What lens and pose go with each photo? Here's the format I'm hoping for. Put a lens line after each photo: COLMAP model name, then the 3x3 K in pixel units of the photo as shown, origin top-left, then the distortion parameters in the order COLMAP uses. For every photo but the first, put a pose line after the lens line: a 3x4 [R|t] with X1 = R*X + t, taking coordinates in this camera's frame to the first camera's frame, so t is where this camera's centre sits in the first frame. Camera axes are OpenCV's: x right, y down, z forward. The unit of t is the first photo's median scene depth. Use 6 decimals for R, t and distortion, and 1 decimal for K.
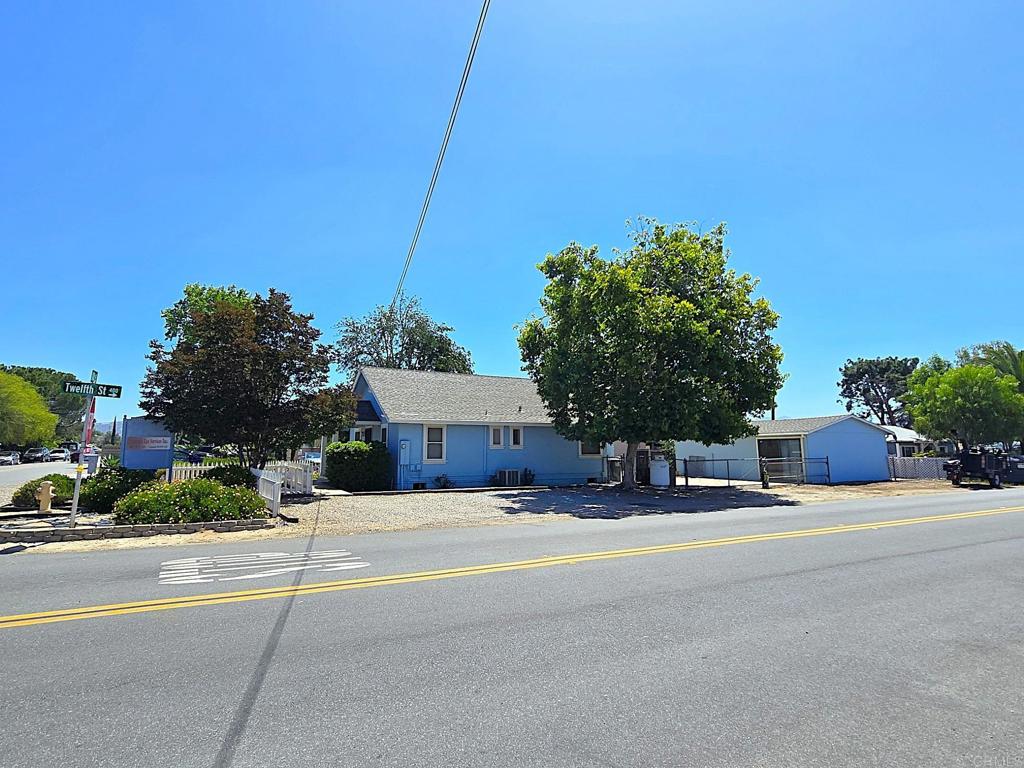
lens RADIAL K [[431.7, 0, 507.7], [0, 431.7, 369.9], [0, 0, 1]] dist [-0.005621, 0.000176]
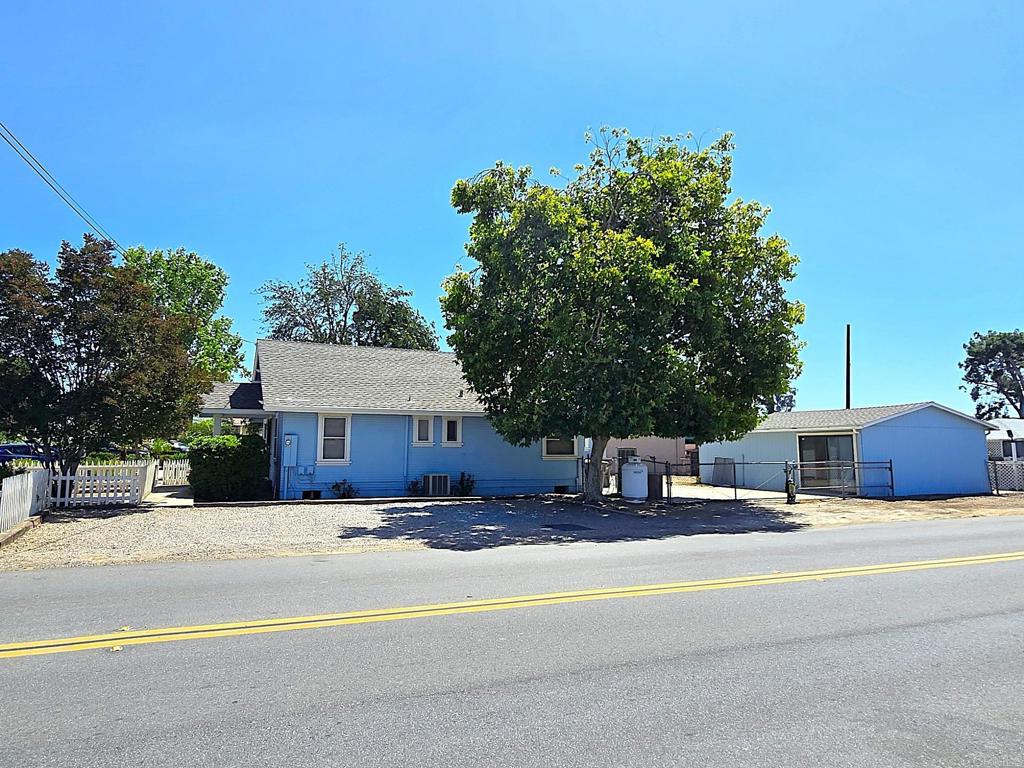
lens RADIAL K [[525.9, 0, 510.2], [0, 525.9, 359.2], [0, 0, 1]] dist [-0.002199, -0.000199]
pose [[0.997763, -0.005334, -0.066635, 0.188696], [0.006393, 0.999856, 0.015693, 0.017264], [0.066541, -0.016084, 0.997654, 0.095583]]
